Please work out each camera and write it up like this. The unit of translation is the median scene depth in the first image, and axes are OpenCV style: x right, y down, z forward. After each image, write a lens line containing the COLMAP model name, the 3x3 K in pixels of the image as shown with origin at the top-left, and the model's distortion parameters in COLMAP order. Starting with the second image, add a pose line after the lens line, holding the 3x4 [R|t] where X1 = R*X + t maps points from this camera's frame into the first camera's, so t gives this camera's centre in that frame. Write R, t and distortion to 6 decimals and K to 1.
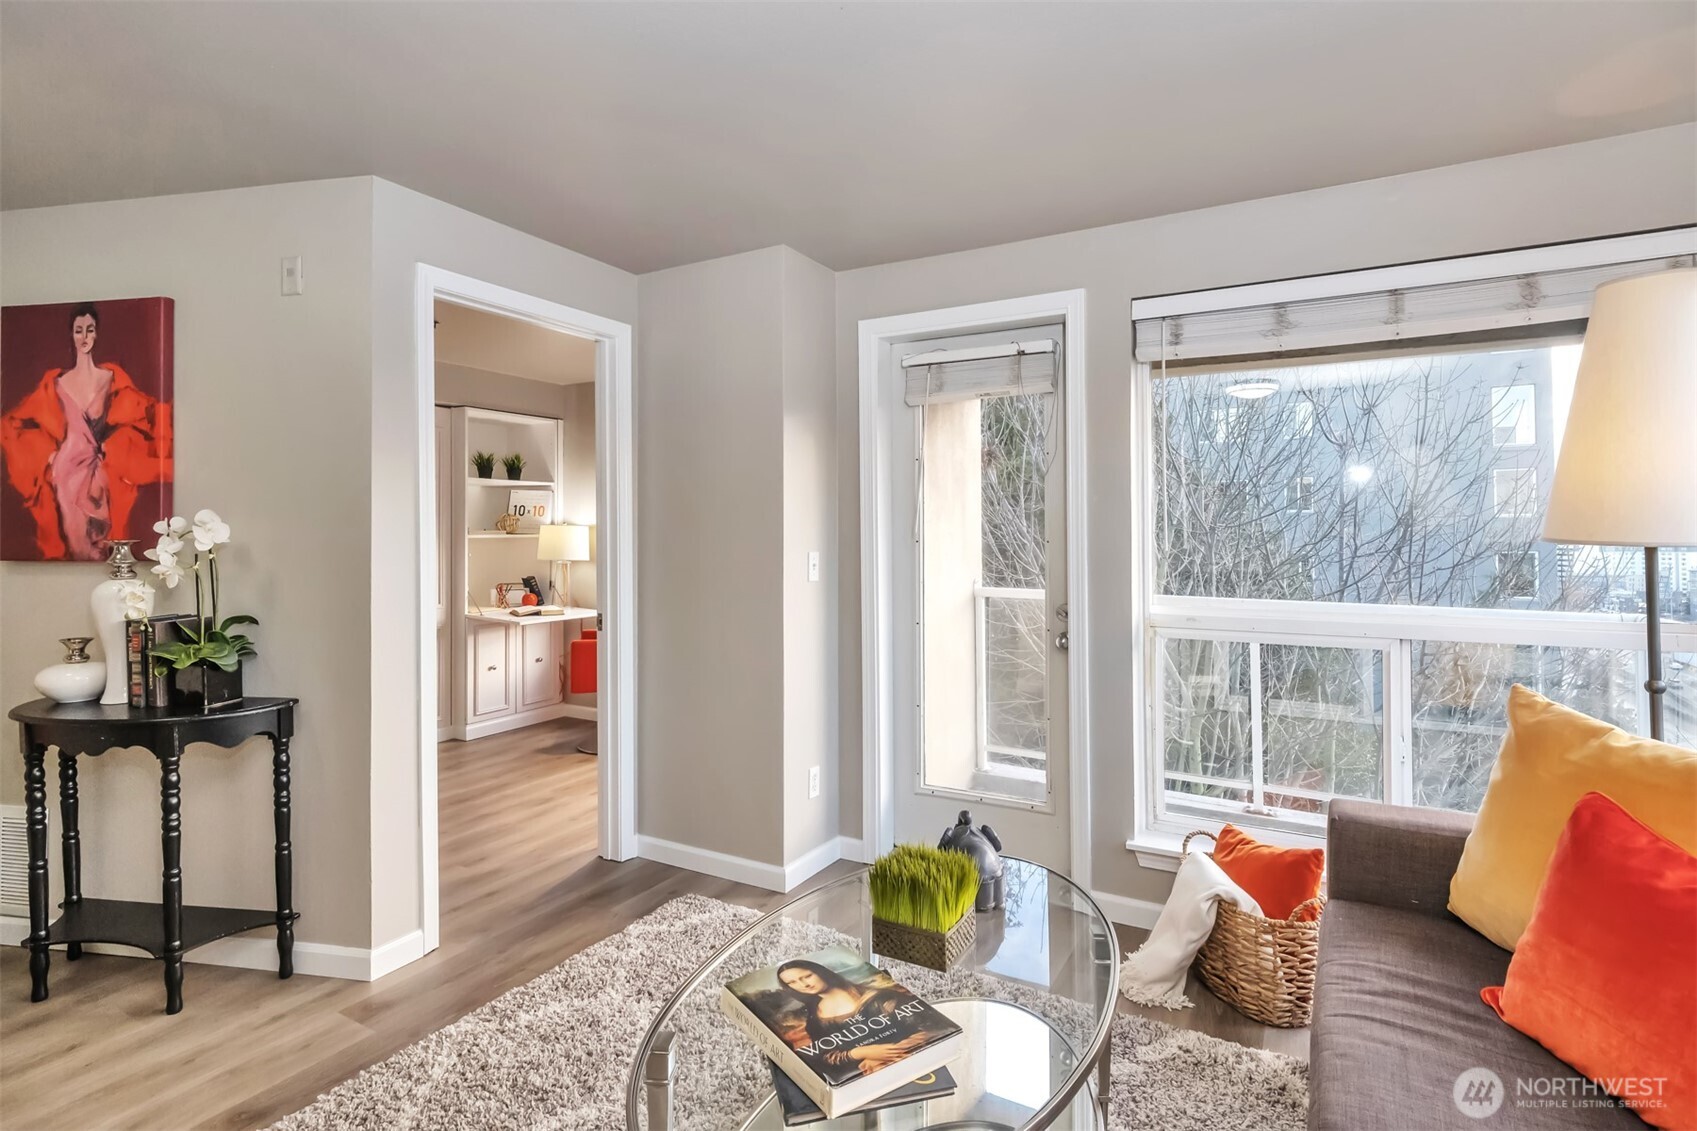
lens RADIAL K [[833.2, 0, 842.4], [0, 833.2, 530.5], [0, 0, 1]] dist [-0.000728, 0.000079]
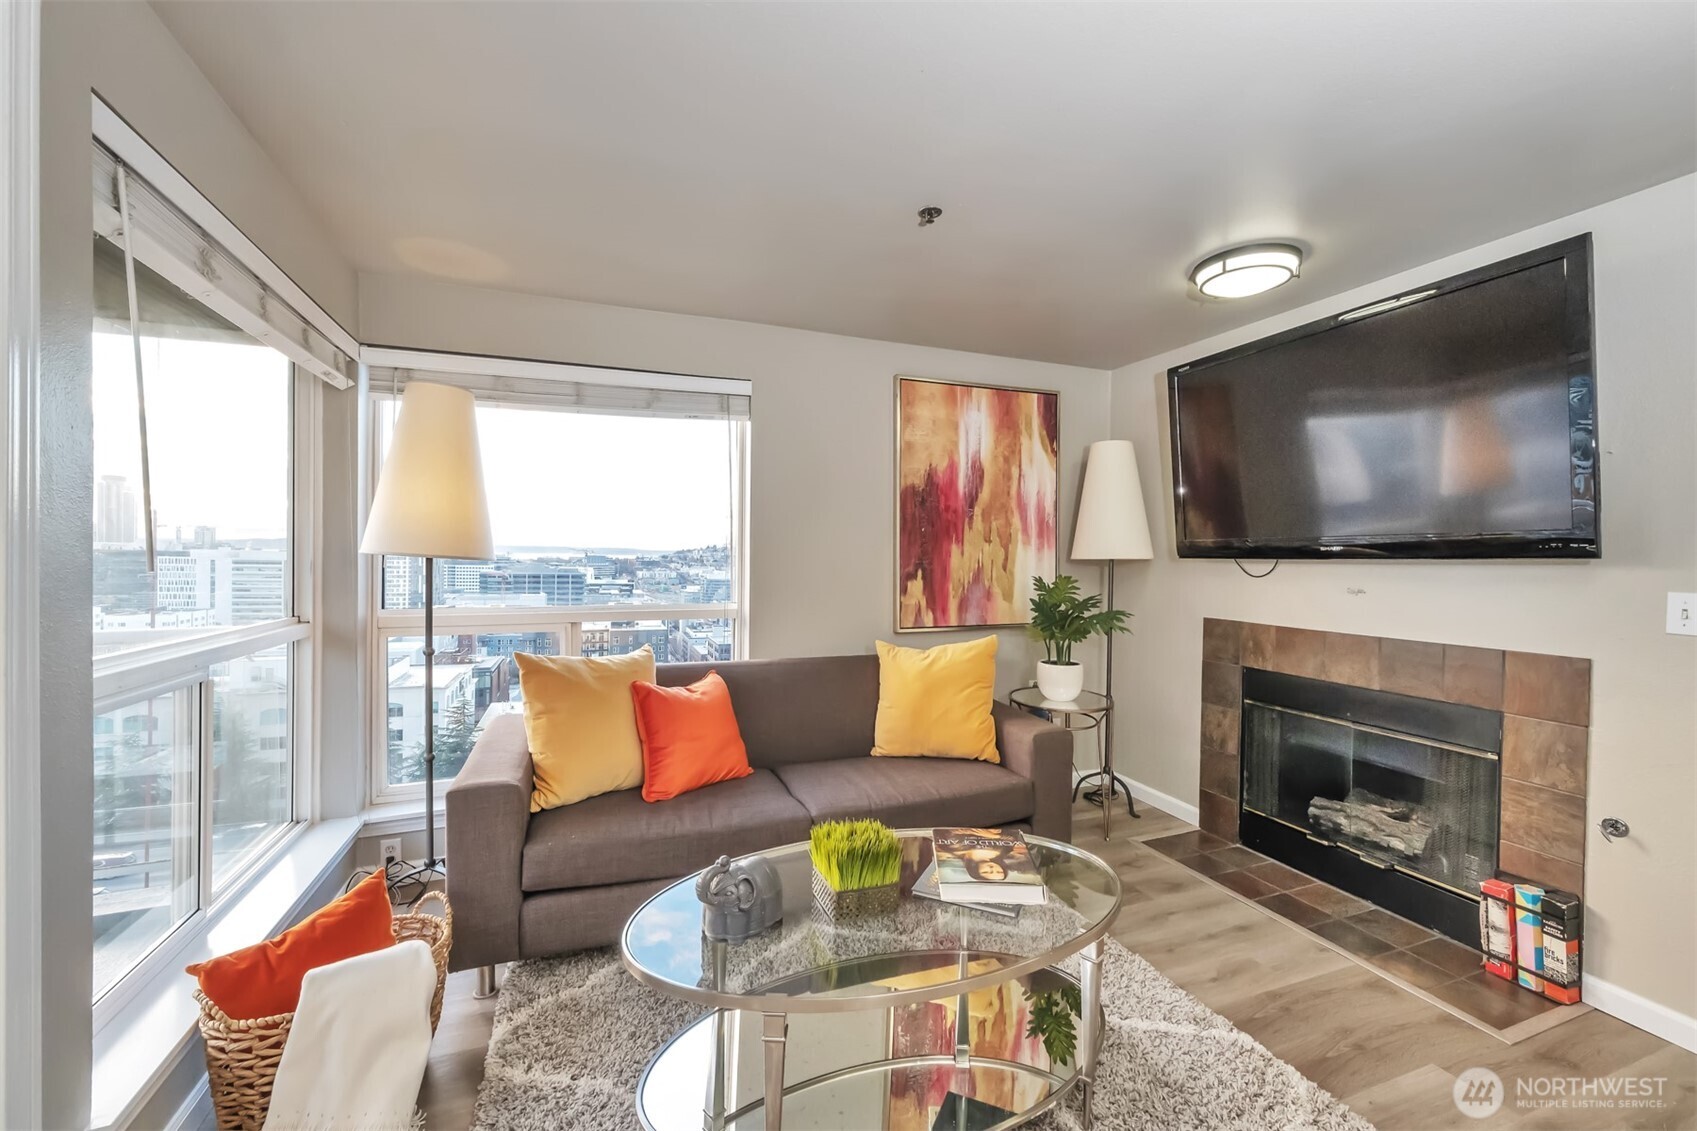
lens RADIAL K [[678.2, 0, 848.2], [0, 678.2, 569.1], [0, 0, 1]] dist [0.001000, -0.000220]
pose [[-0.775465, -0.023683, 0.630946, -0.316851], [-0.021684, 0.999706, 0.010873, 0.008073], [-0.631018, -0.005250, -0.775750, 1.127368]]
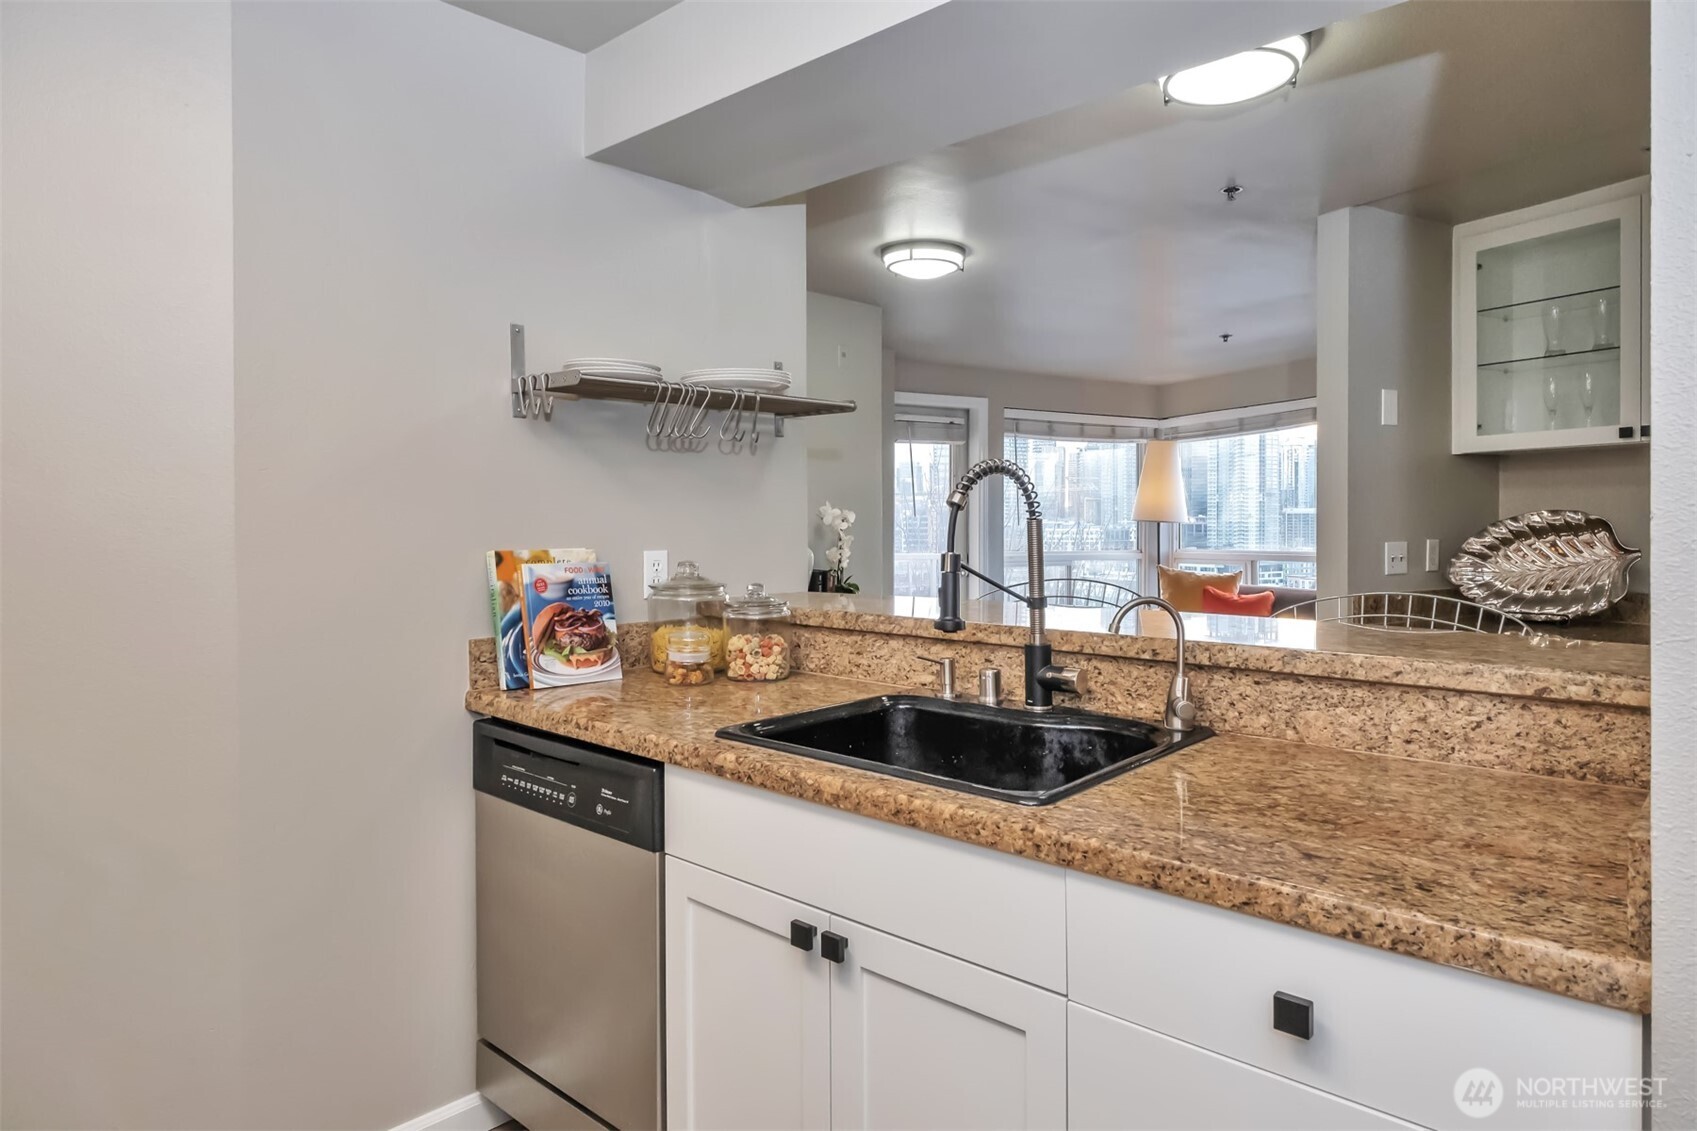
lens RADIAL K [[1076.5, 0, 836.1], [0, 1076.5, 548.8], [0, 0, 1]] dist [-0.001151, -0.004009]
pose [[0.522900, -0.021593, 0.852121, -2.405700], [-0.002316, 0.999639, 0.026752, 0.008737], [-0.852391, -0.015962, 0.522661, -0.075937]]
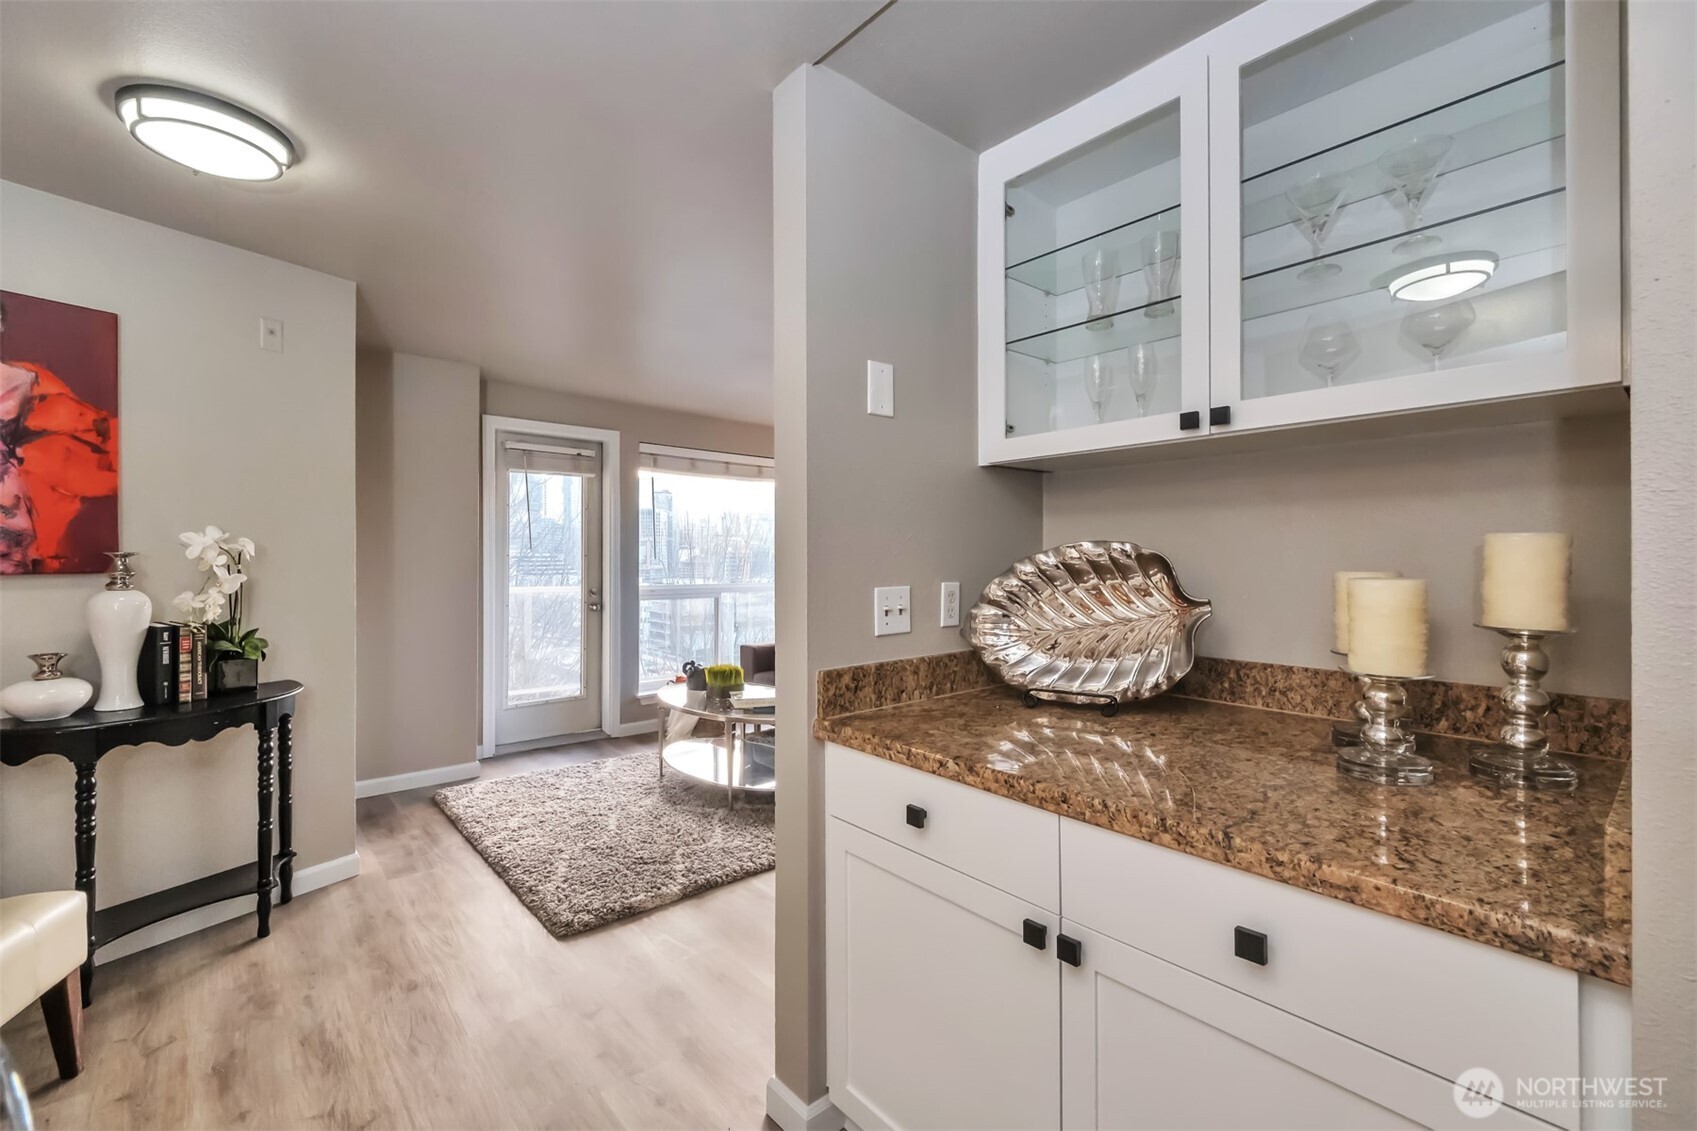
lens RADIAL K [[739.7, 0, 850.6], [0, 739.7, 558.3], [0, 0, 1]] dist [0.000663, -0.000579]
pose [[0.329911, -0.002100, 0.944010, -1.379223], [-0.007970, 0.999956, 0.005010, 0.007312], [-0.943978, -0.009176, 0.329880, -0.154216]]
